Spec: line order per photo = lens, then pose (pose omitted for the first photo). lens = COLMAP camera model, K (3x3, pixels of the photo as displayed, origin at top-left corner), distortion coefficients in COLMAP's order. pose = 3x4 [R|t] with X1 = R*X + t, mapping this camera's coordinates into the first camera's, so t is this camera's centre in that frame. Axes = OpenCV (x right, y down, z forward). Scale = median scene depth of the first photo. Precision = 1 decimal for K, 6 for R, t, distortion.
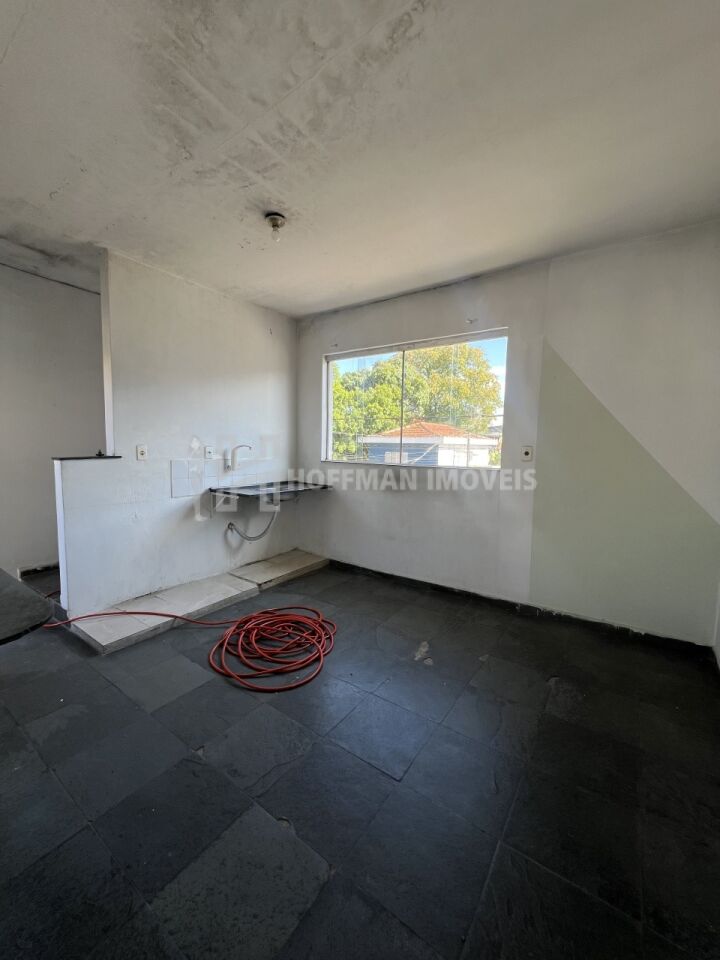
lens RADIAL K [[383.1, 0, 357.9], [0, 383.1, 480.3], [0, 0, 1]] dist [0.003666, -0.000028]
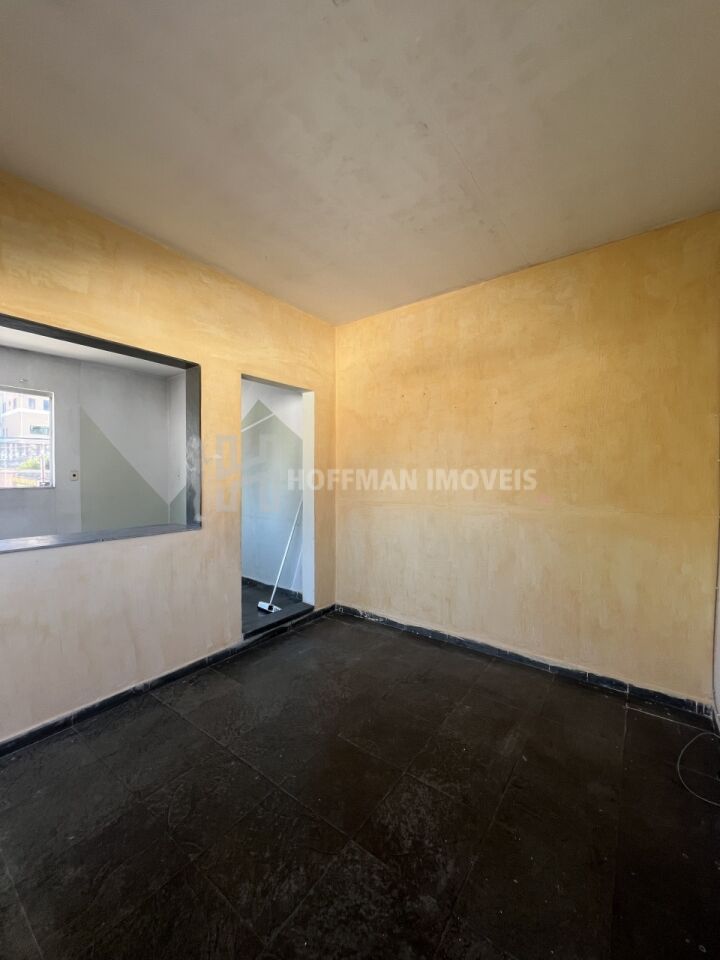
lens RADIAL K [[383.1, 0, 357.9], [0, 383.1, 480.3], [0, 0, 1]] dist [0.003666, -0.000028]
pose [[0.037429, -0.033398, 0.998741, -1.470394], [0.084539, 0.995964, 0.030137, 0.002201], [-0.995717, 0.083305, 0.040101, -0.303643]]
